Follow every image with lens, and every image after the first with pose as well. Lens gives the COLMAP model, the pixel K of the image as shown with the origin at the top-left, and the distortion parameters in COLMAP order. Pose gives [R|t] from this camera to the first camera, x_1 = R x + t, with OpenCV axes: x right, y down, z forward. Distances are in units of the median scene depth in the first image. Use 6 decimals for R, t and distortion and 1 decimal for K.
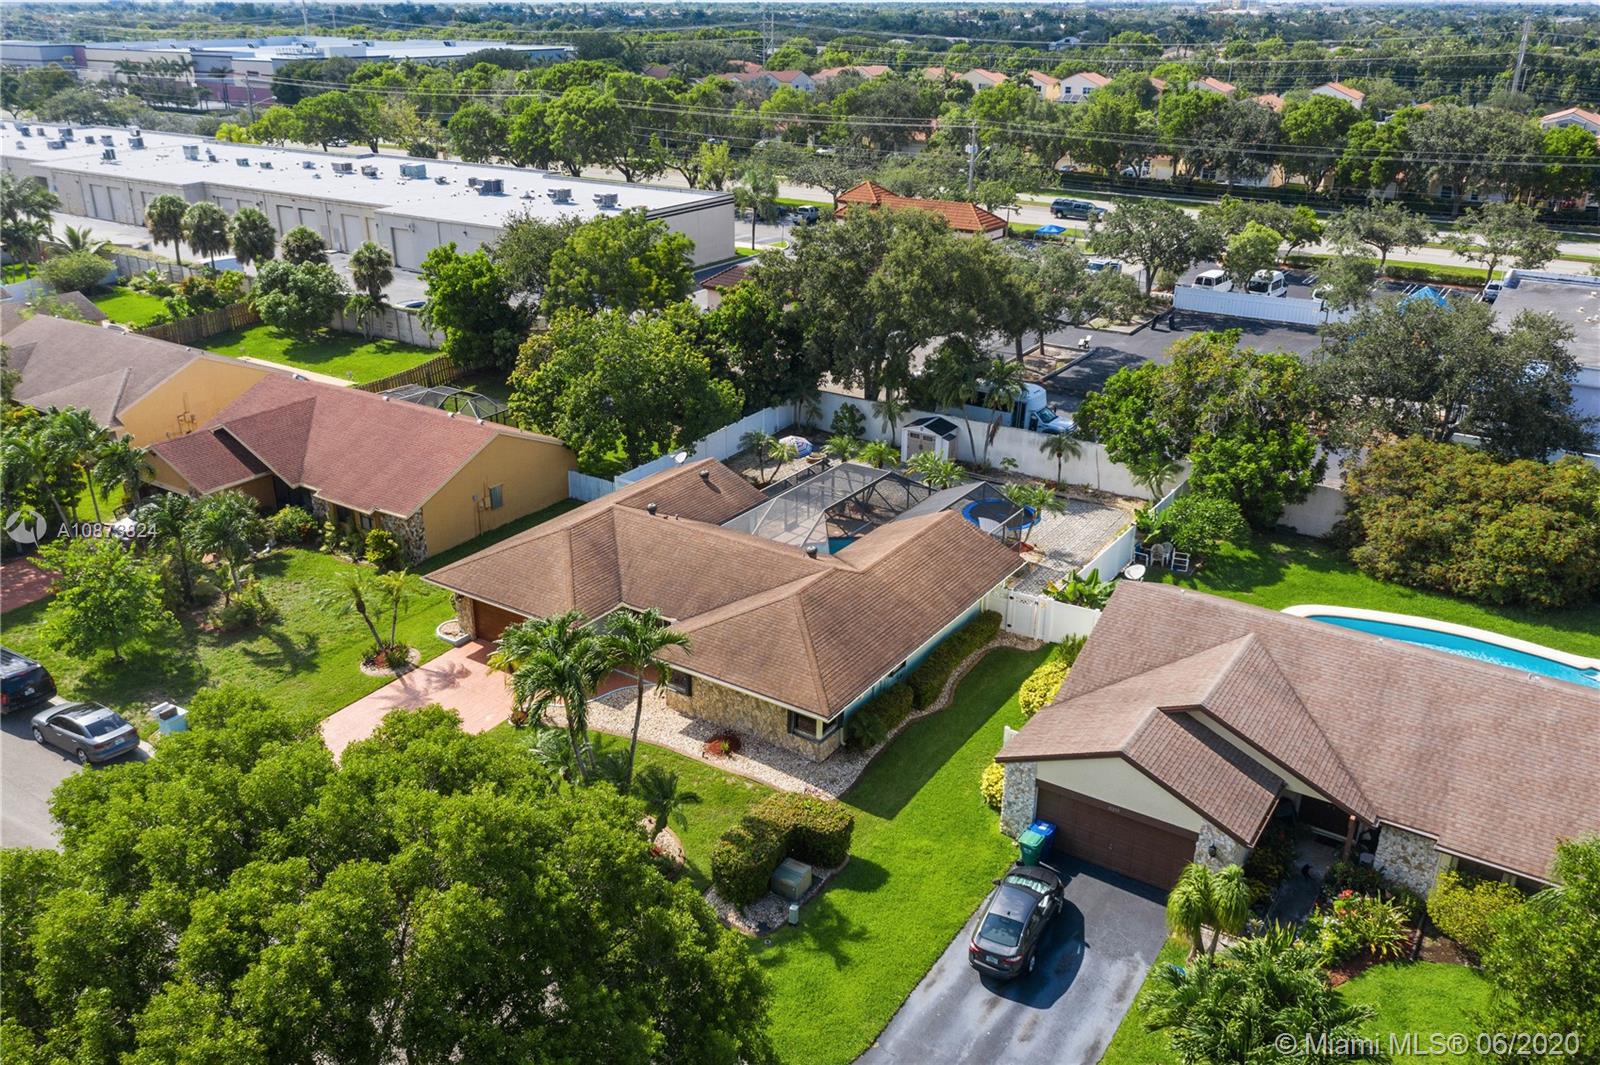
lens RADIAL K [[1271.0, 0, 800.0], [0, 1271.0, 532.5], [0, 0, 1]] dist [0.014710, 0.001190]
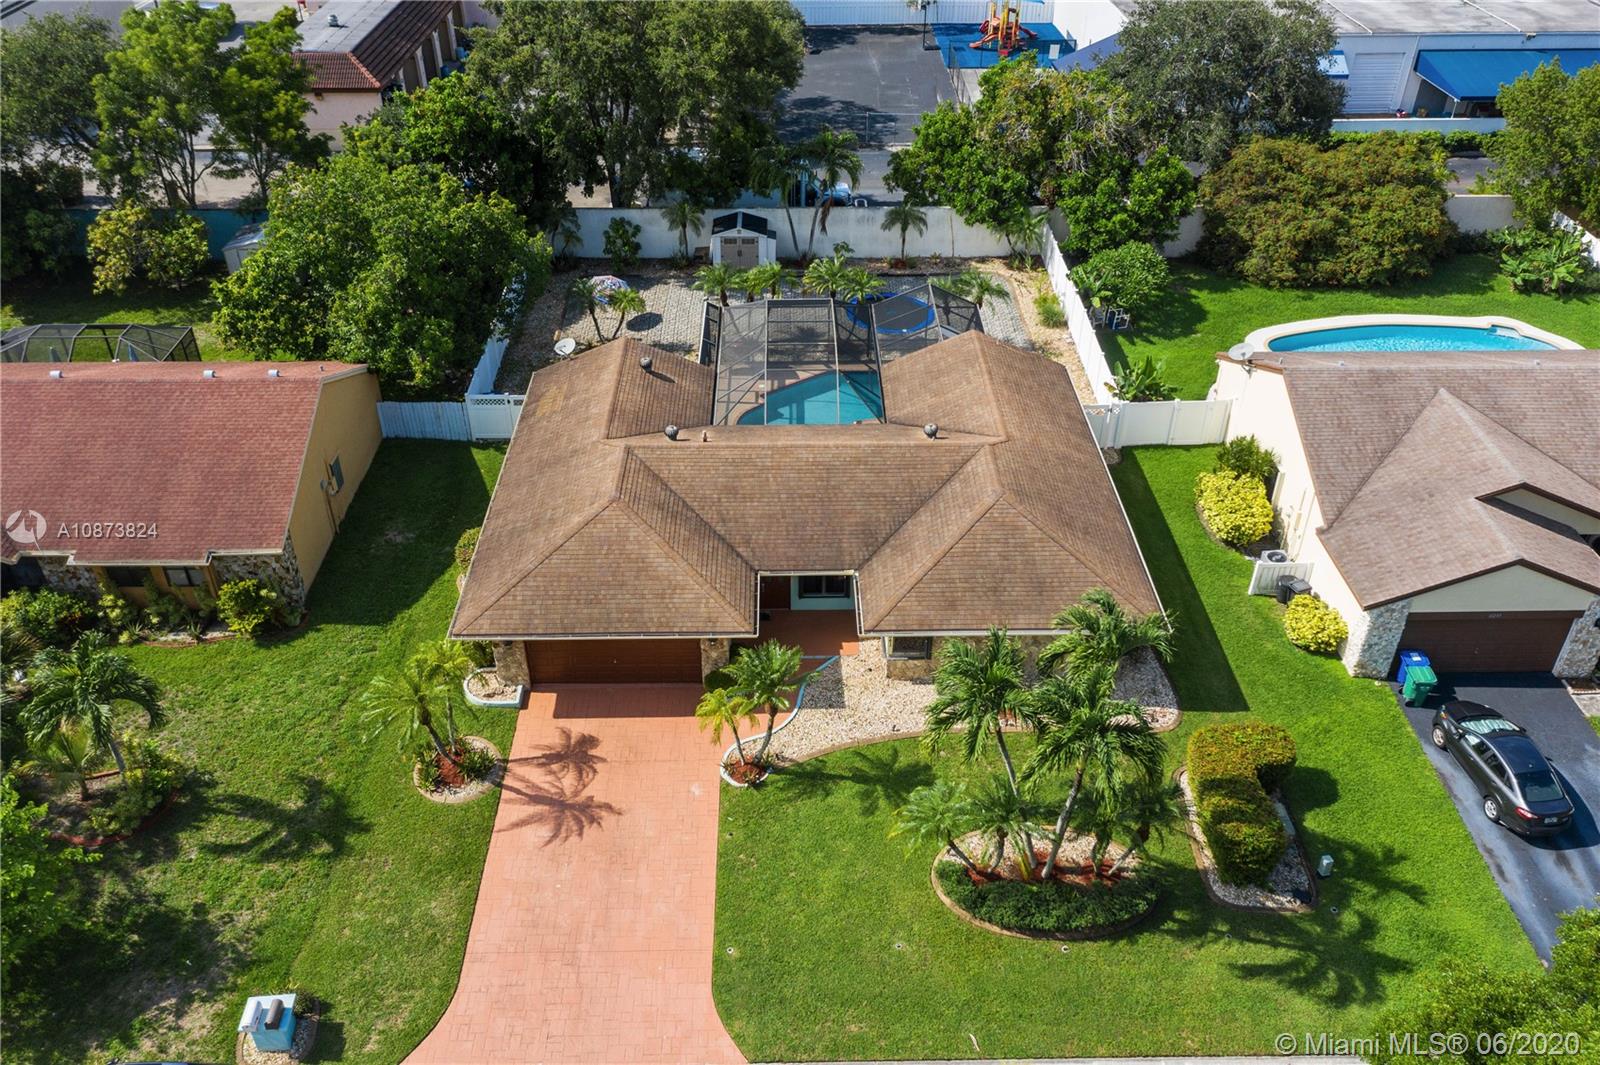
lens RADIAL K [[1271.0, 0, 800.0], [0, 1271.0, 532.5], [0, 0, 1]] dist [0.014710, 0.001190]
pose [[0.819971, -0.331018, 0.466985, -0.419195], [0.220915, 0.935628, 0.275312, -0.151768], [-0.528057, -0.122584, 0.840315, 0.330681]]
